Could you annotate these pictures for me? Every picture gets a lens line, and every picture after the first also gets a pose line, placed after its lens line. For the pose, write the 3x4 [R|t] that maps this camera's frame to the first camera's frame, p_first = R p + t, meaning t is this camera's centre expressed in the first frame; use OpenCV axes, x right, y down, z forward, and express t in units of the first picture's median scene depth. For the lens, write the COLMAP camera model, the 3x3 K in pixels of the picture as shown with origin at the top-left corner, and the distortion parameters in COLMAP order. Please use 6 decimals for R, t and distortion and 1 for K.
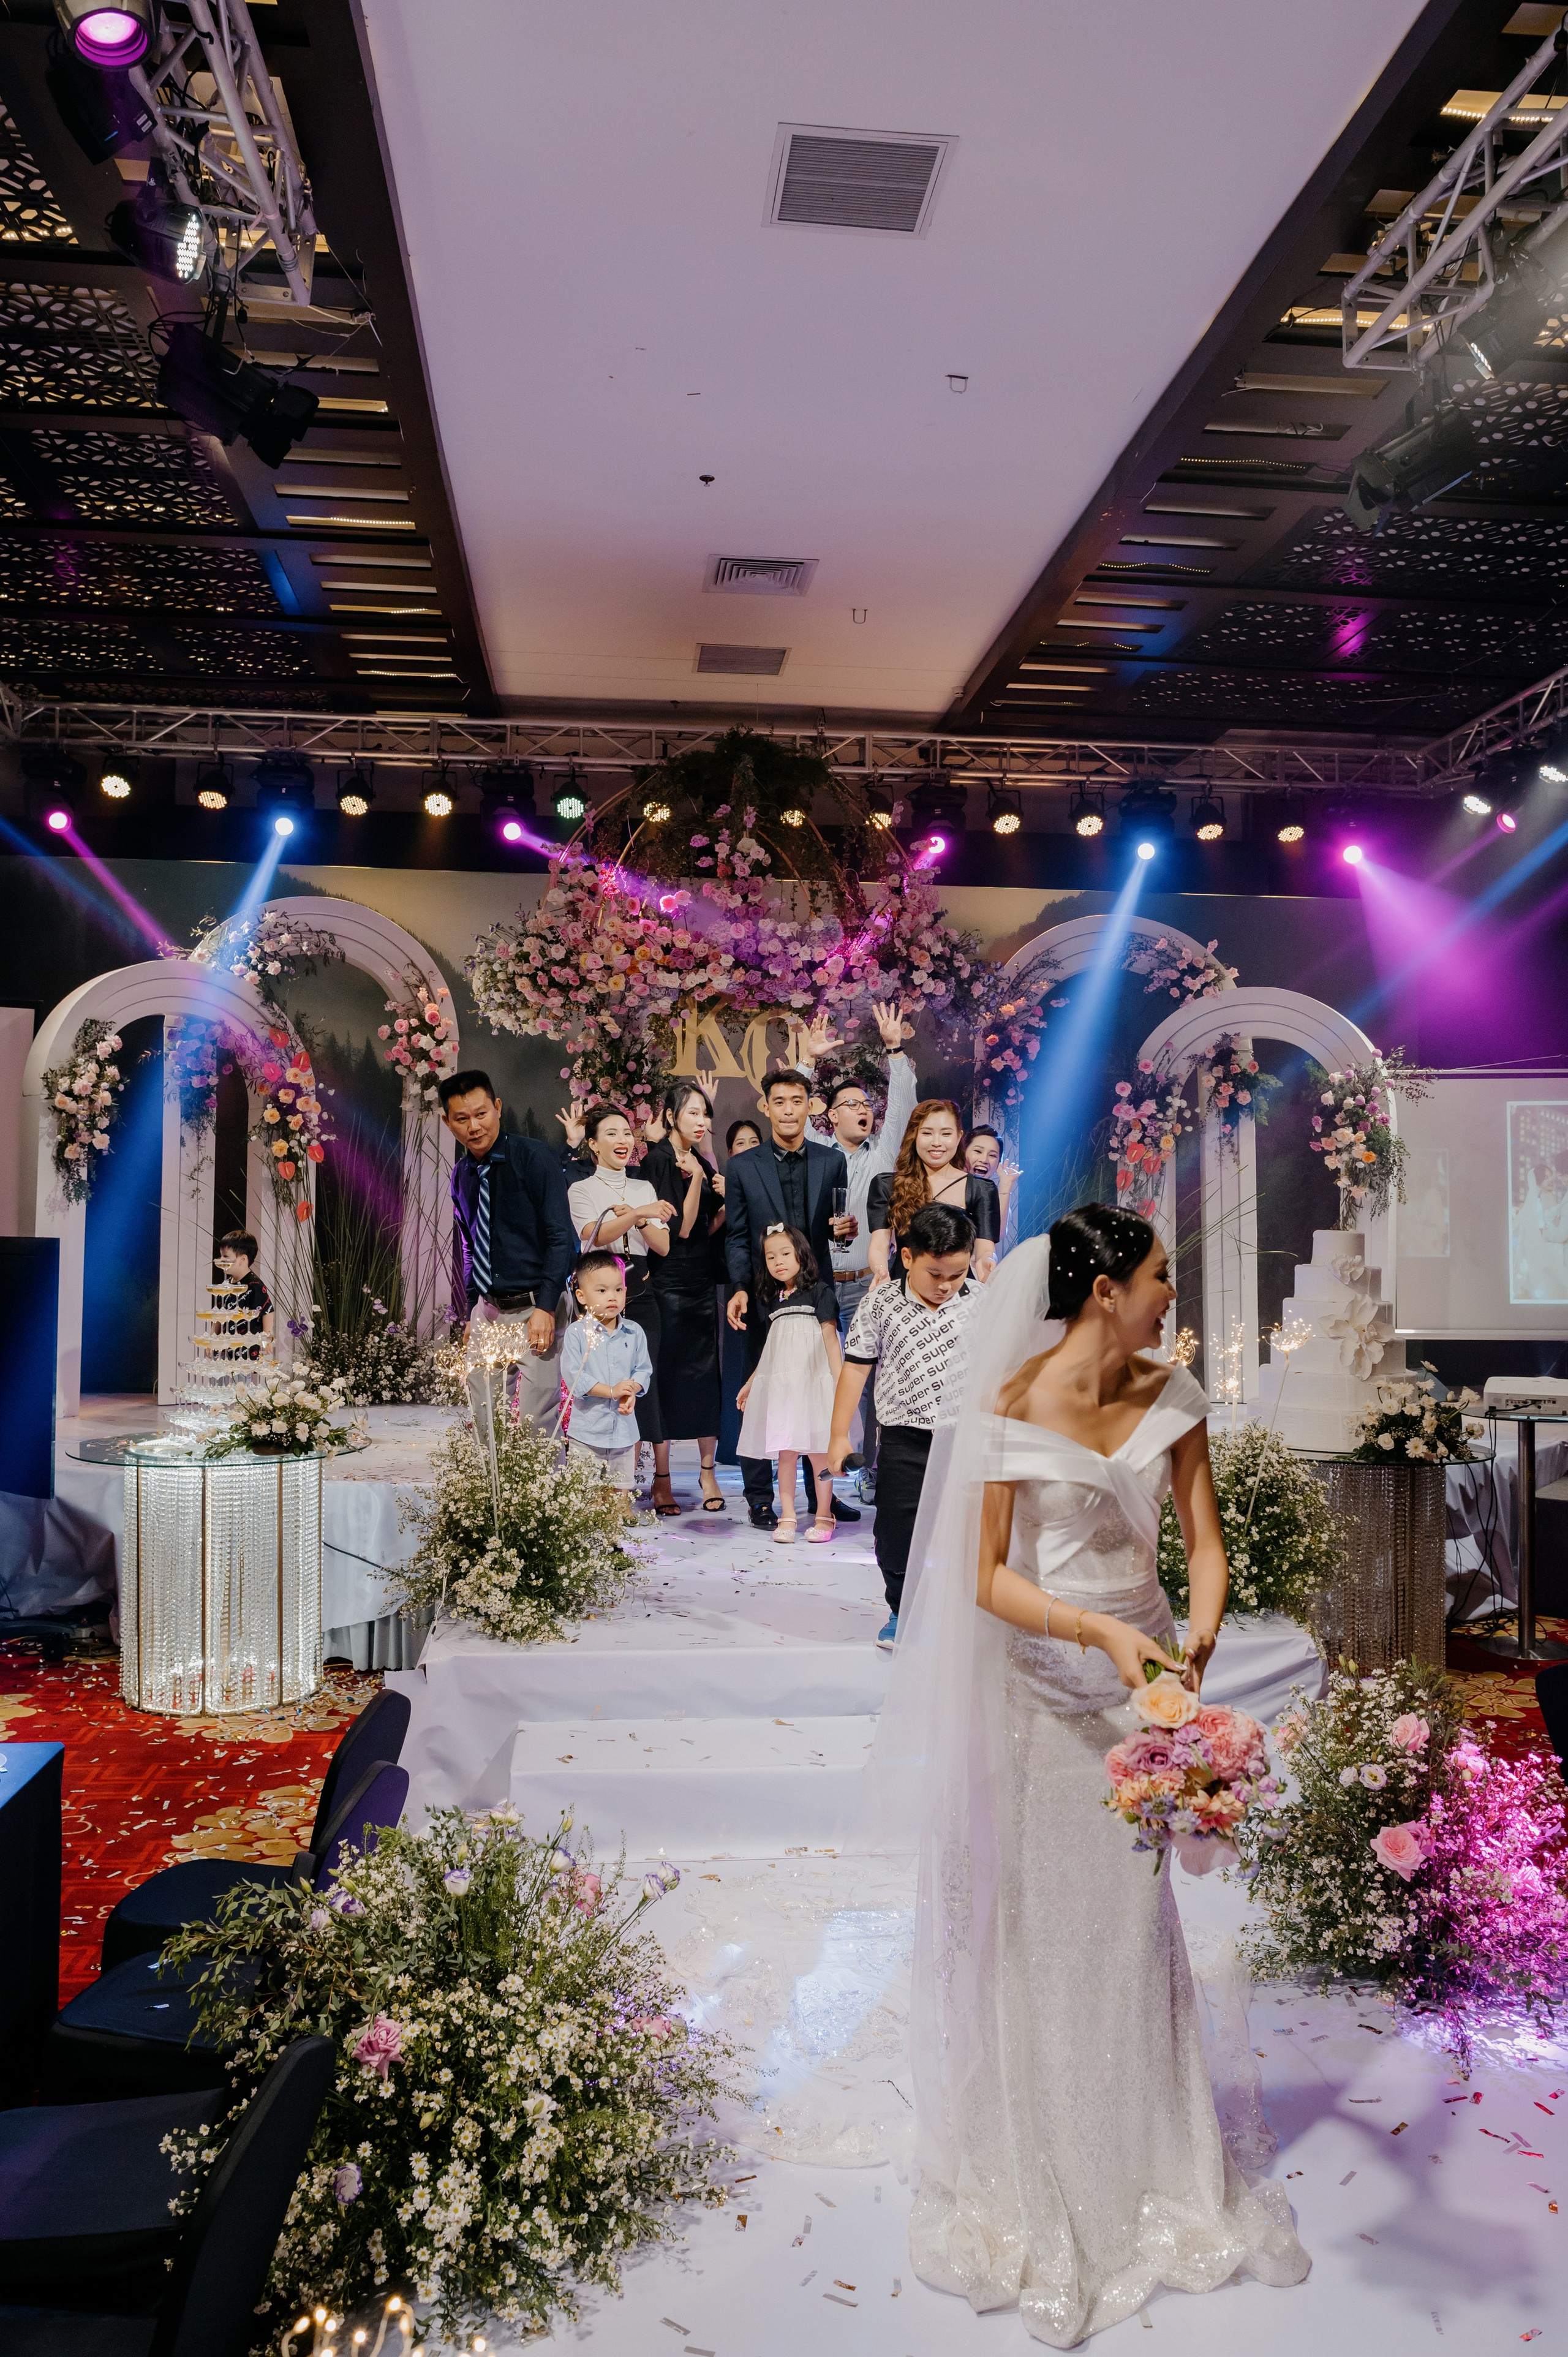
lens RADIAL K [[1704.7, 0, 781.3], [0, 1704.7, 1174.6], [0, 0, 1]] dist [-0.049879, 0.036264]
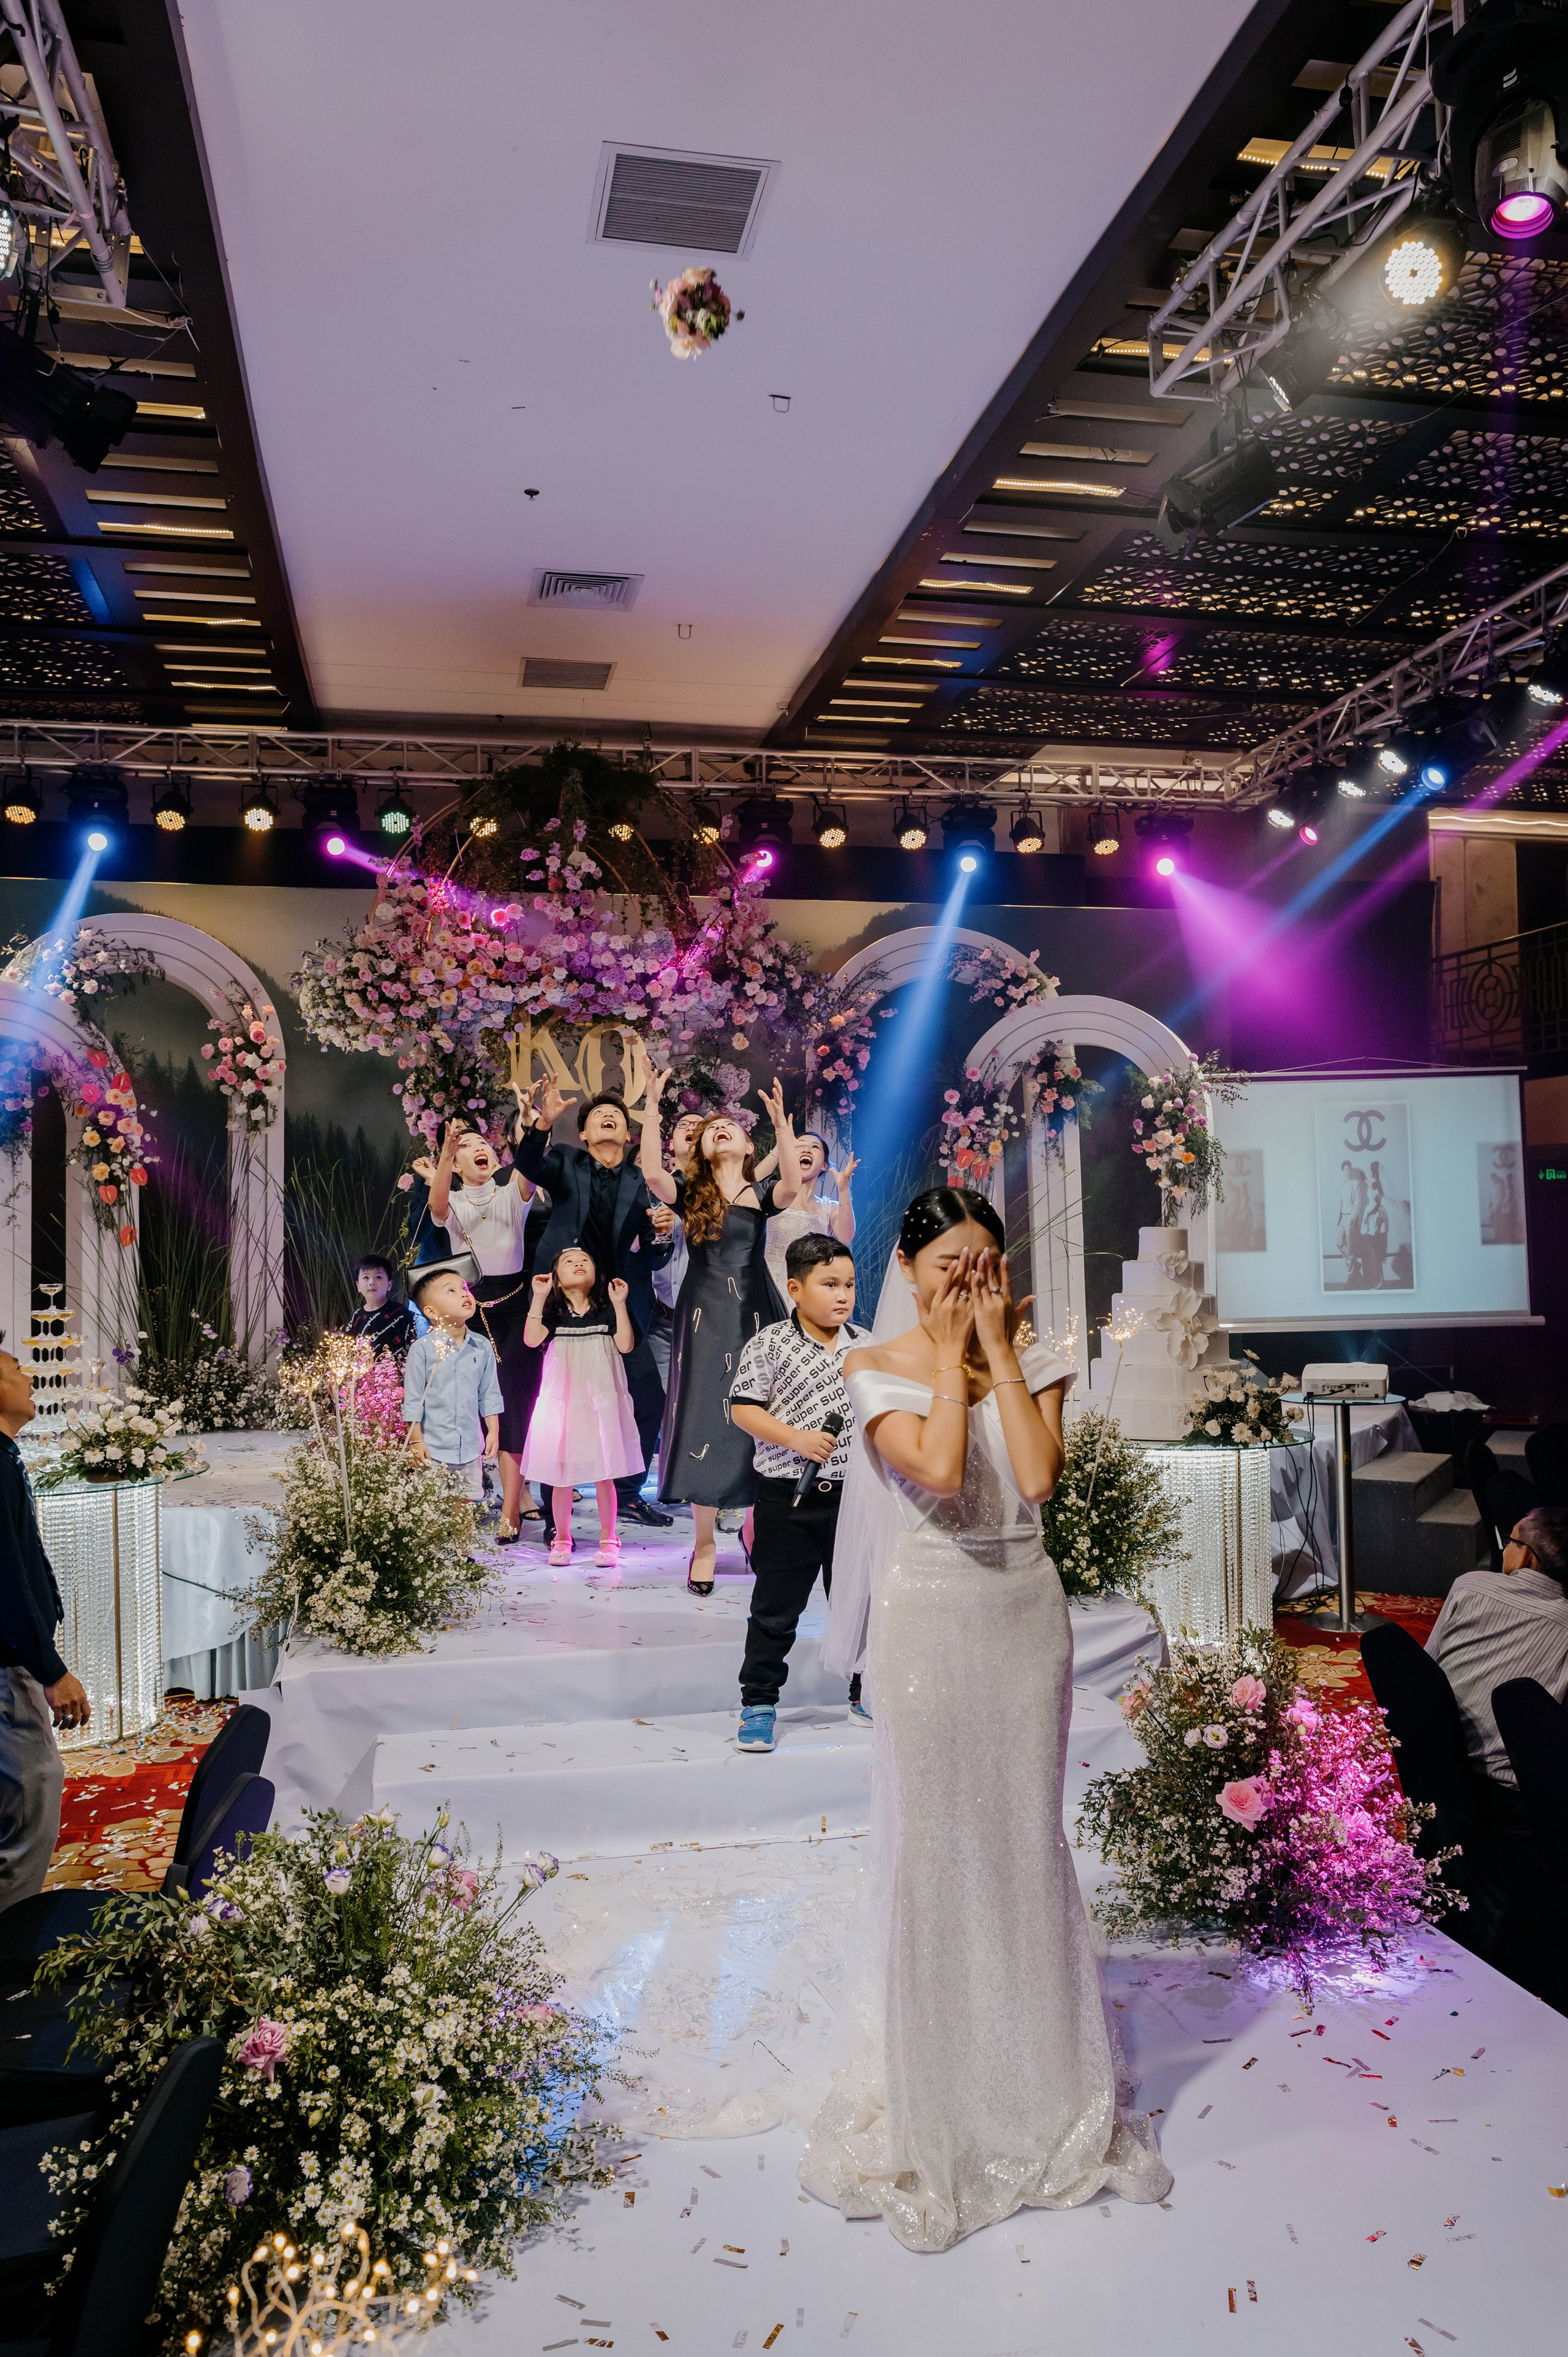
lens RADIAL K [[1704.7, 0, 790.1], [0, 1704.7, 1183.7], [0, 0, 1]] dist [-0.049879, 0.036264]
pose [[0.994116, -0.021775, 0.106113, -0.006317], [0.022272, 0.999746, -0.003500, 0.004078], [-0.106010, 0.005843, 0.994348, -0.007817]]
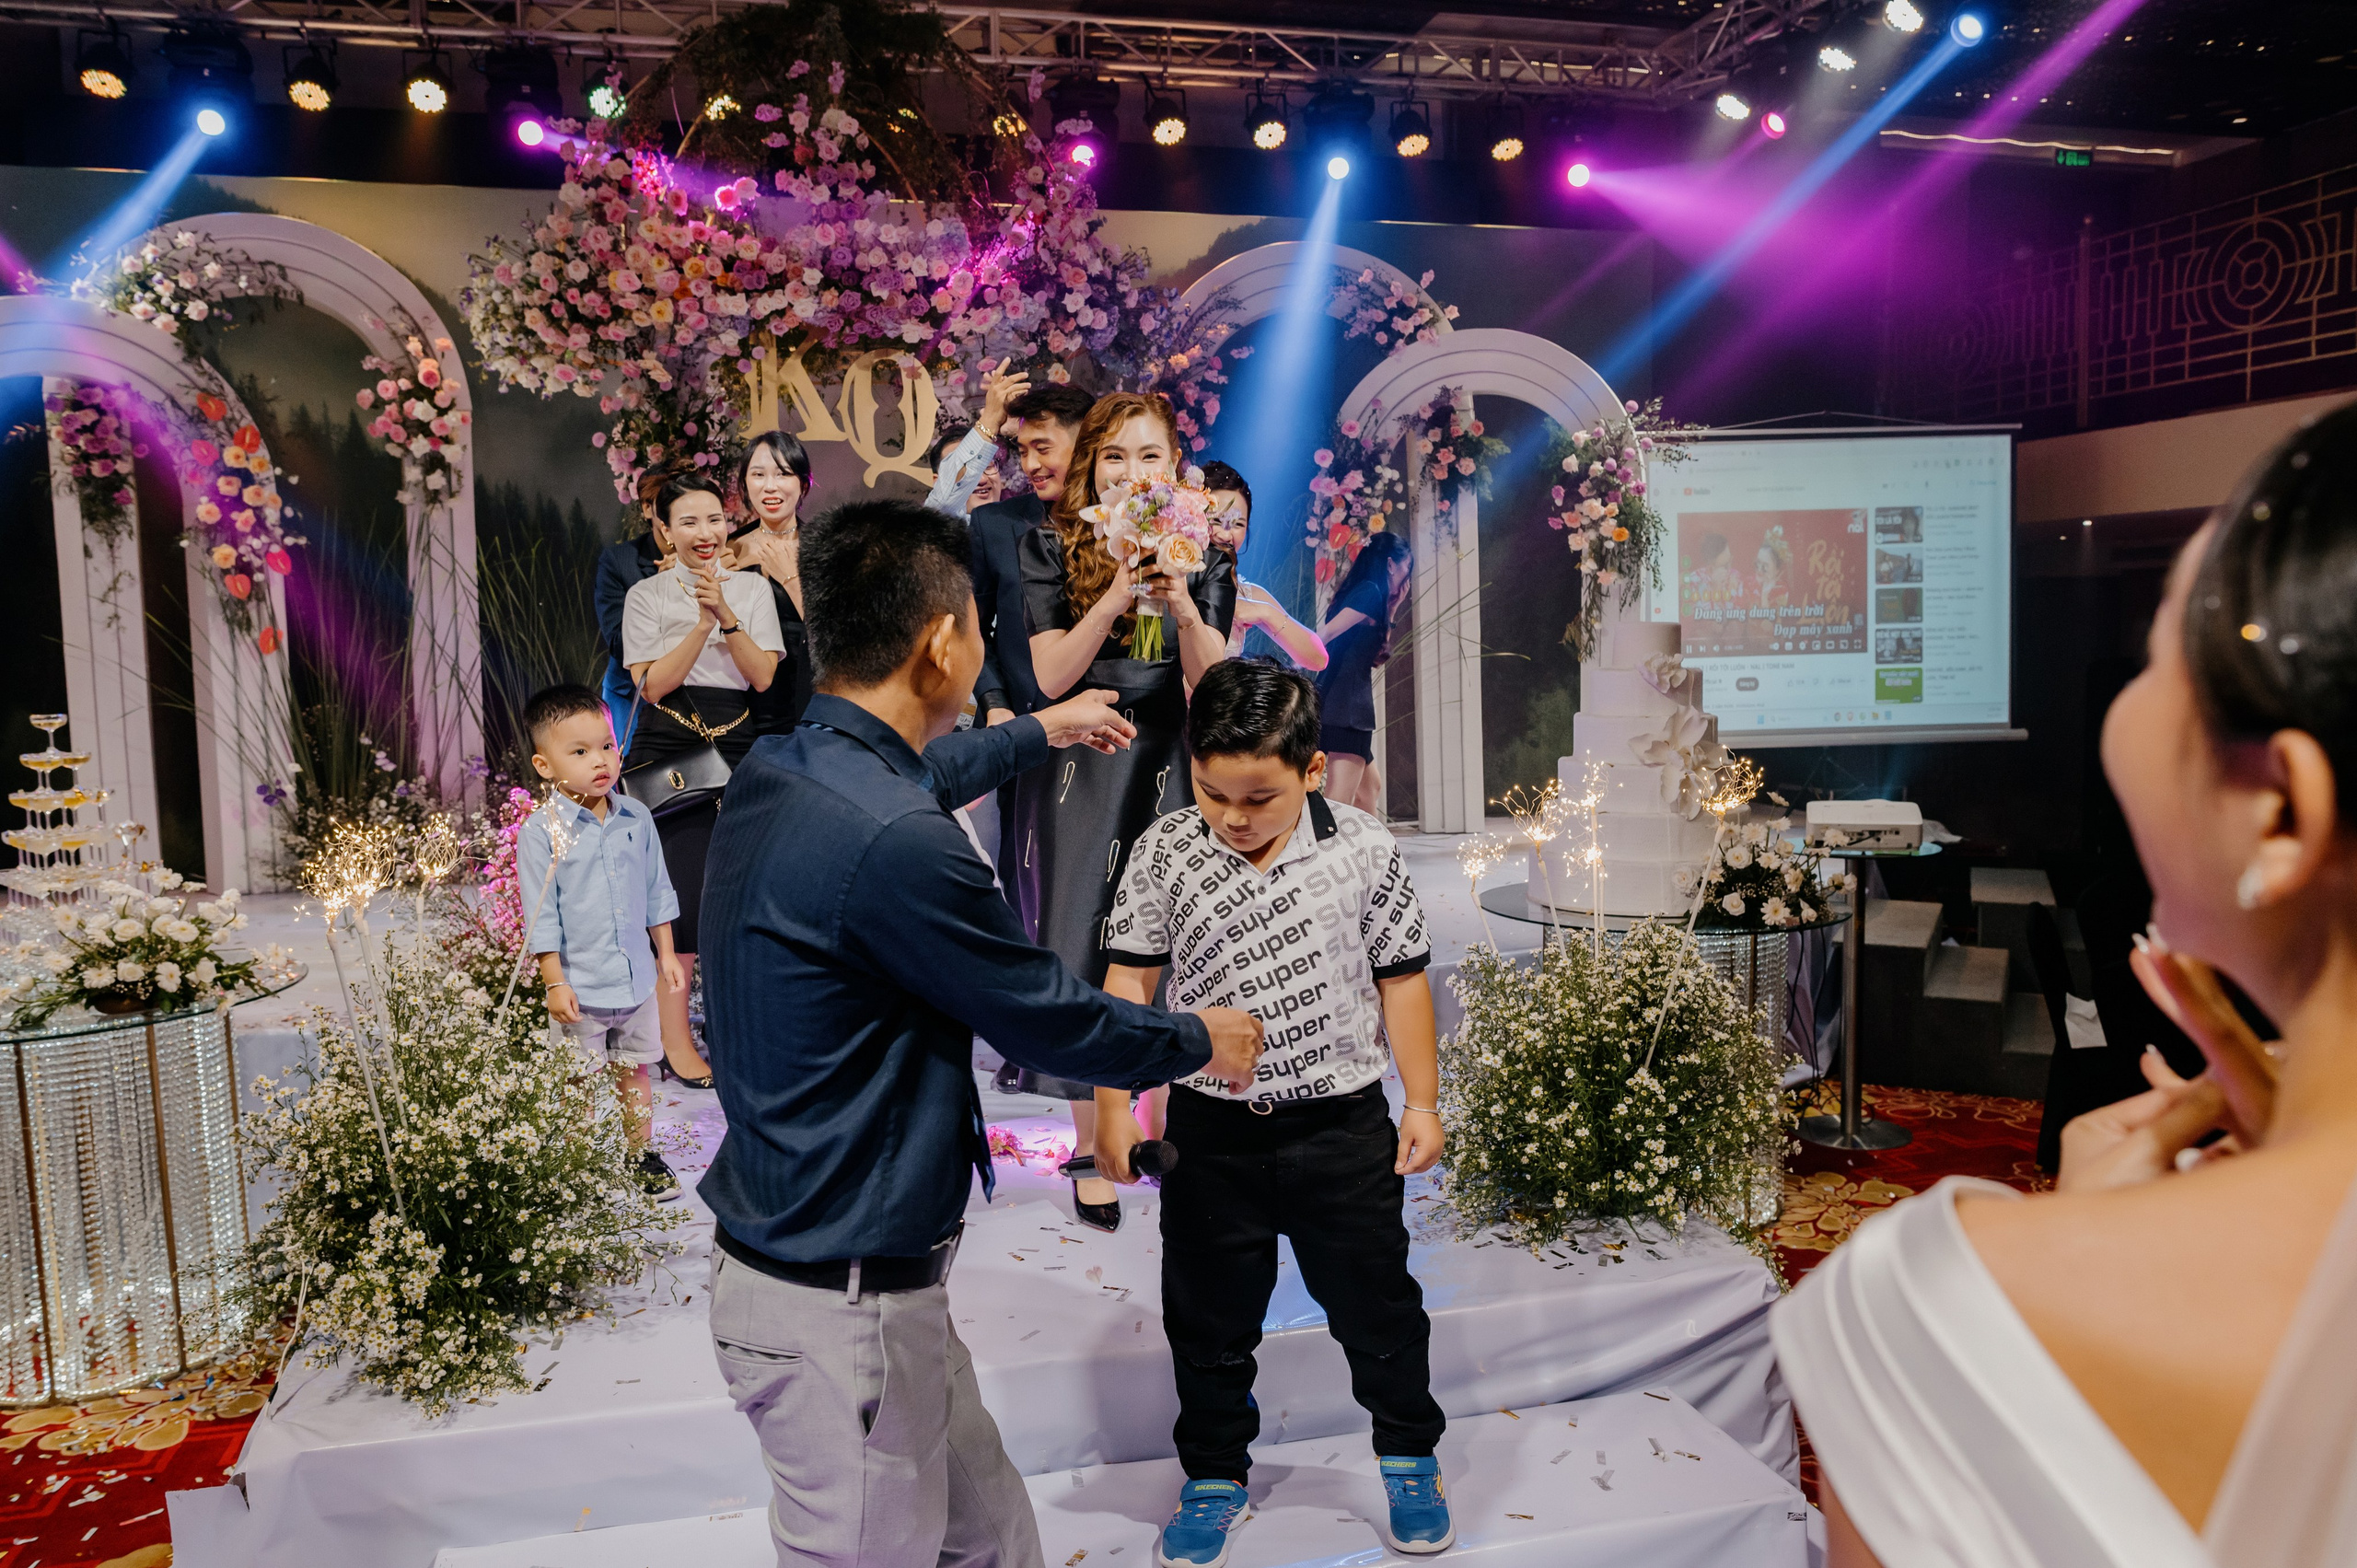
lens RADIAL K [[1704.7, 0, 1163.0], [0, 1704.7, 799.8], [0, 0, 1]] dist [-0.049879, 0.036264]
pose [[0.989439, -0.043114, 0.138390, 0.006579], [0.025596, 0.991706, 0.125954, 0.009055], [-0.142673, -0.121081, 0.982336, 0.230792]]
